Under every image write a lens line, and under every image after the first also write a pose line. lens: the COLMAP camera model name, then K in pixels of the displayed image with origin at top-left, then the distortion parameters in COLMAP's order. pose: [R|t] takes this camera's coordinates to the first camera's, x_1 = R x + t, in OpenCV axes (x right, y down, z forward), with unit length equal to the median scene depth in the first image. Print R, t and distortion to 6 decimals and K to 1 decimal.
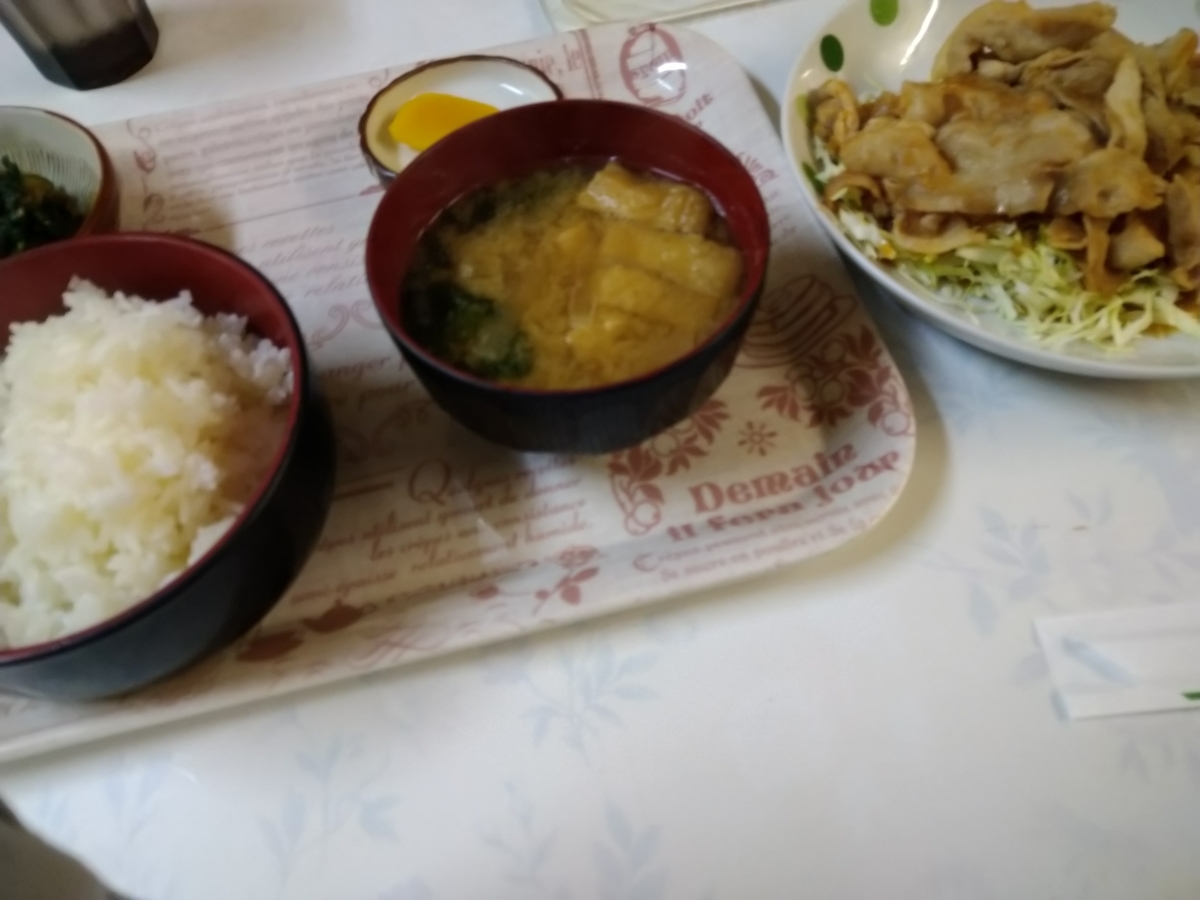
lens RADIAL K [[972.8, 0, 600.0], [0, 972.8, 450.0], [0, 0, 1]] dist [-0.035453, 0.001842]
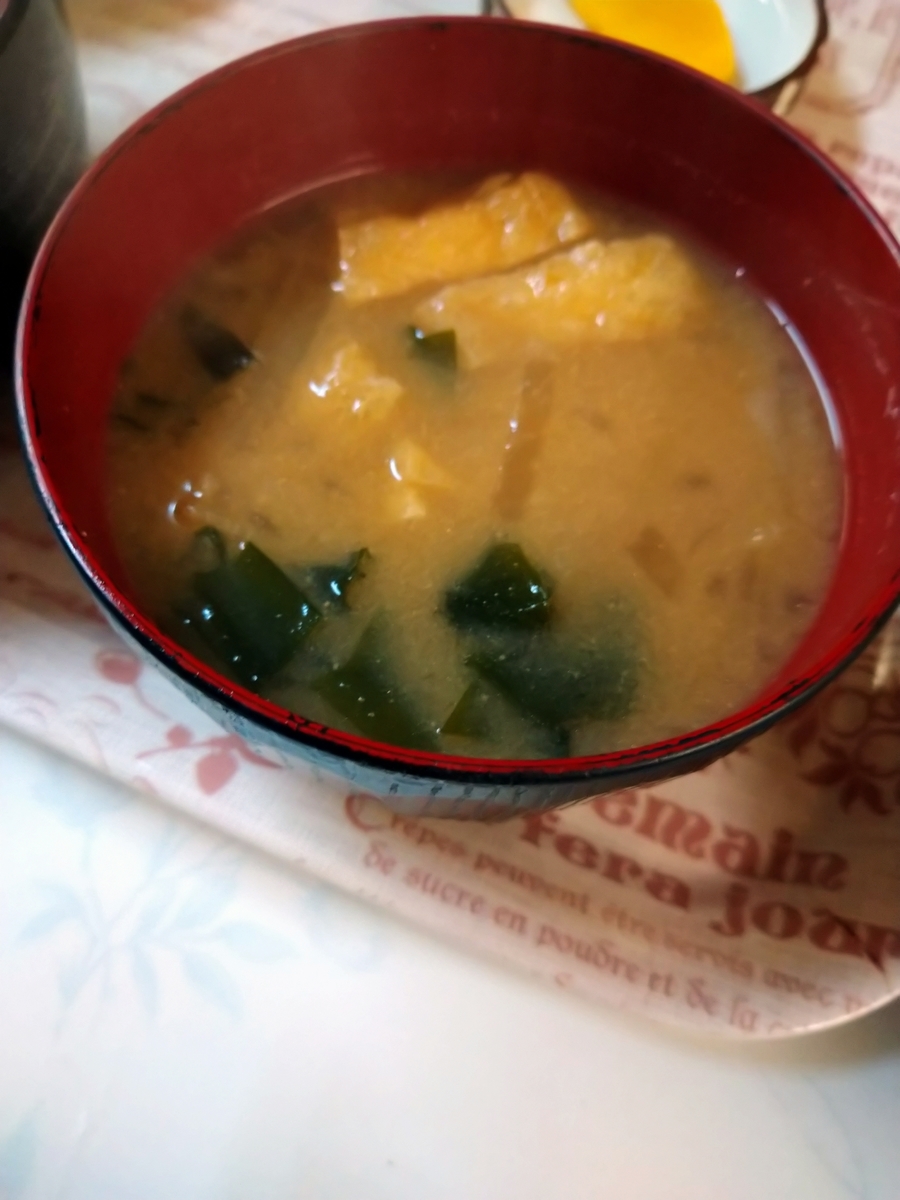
lens RADIAL K [[1004.8, 0, 452.9], [0, 1004.8, 624.0], [0, 0, 1]] dist [-0.085810, 0.090610]
pose [[0.786875, 0.600207, -0.143453, 0.094797], [-0.578426, 0.798353, 0.167498, -0.076920], [0.215060, -0.048823, 0.975380, 0.455071]]
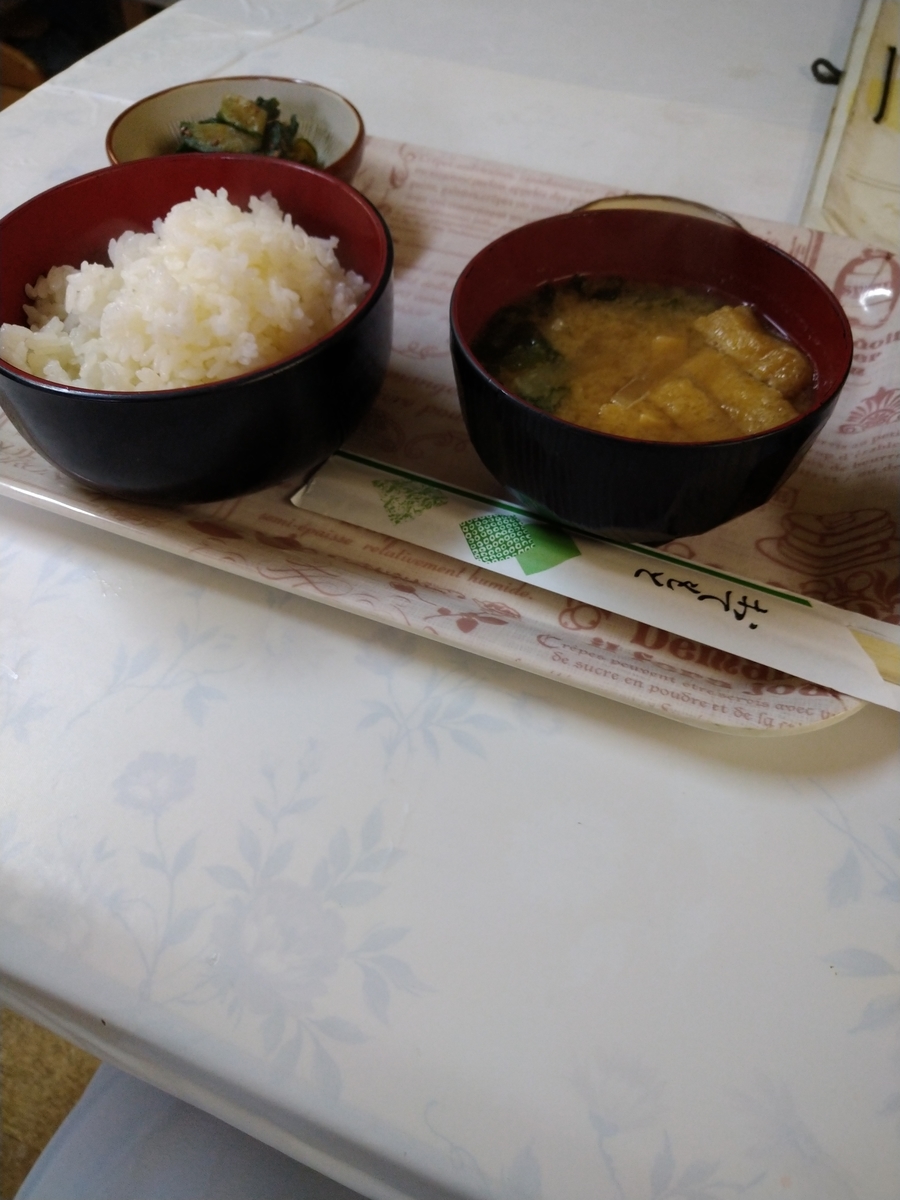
lens RADIAL K [[1004.8, 0, 452.9], [0, 1004.8, 624.0], [0, 0, 1]] dist [-0.085810, 0.090610]
pose [[0.809931, 0.496950, -0.311532, 0.257026], [-0.525362, 0.850835, -0.008618, 0.151939], [0.260779, 0.170647, 0.950197, 0.014978]]
